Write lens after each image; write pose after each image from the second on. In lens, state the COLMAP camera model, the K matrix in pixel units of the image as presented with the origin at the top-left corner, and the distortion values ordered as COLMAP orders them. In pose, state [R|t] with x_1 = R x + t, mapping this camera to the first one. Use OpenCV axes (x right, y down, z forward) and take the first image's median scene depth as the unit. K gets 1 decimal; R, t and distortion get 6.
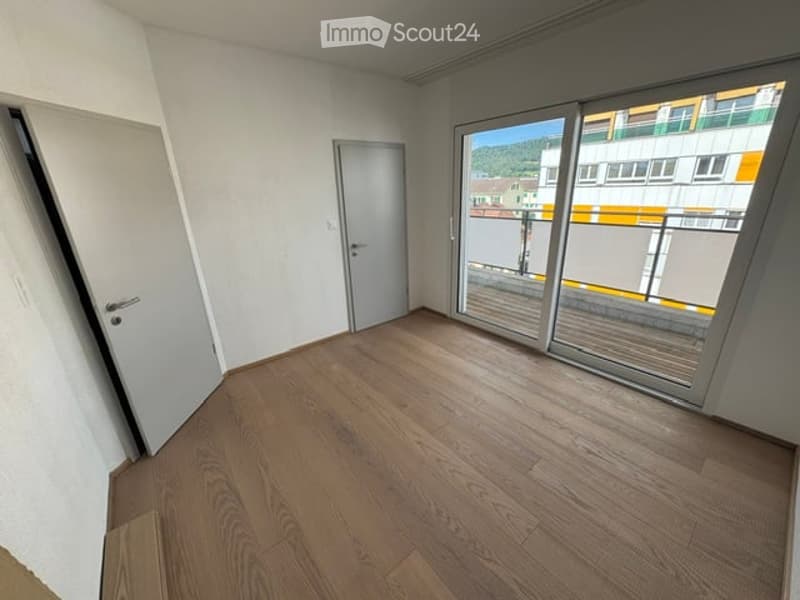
lens RADIAL K [[319.6, 0, 400.0], [0, 319.6, 300.0], [0, 0, 1]] dist [0.010798, 0.000187]
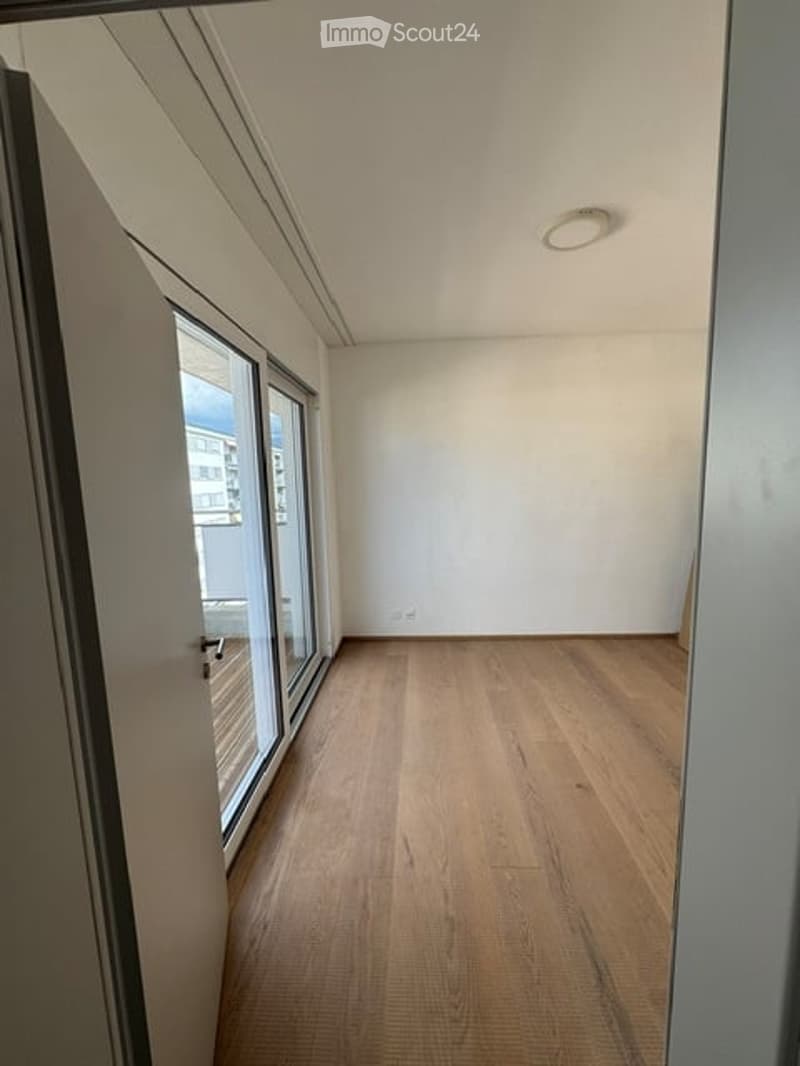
lens RADIAL K [[425.9, 0, 400.0], [0, 425.9, 533.0], [0, 0, 1]] dist [0.010798, 0.000187]
pose [[-0.741099, -0.035284, 0.670468, -0.276448], [0.266435, 0.901164, 0.341928, -0.507684], [-0.616266, 0.432039, -0.658451, 1.588081]]
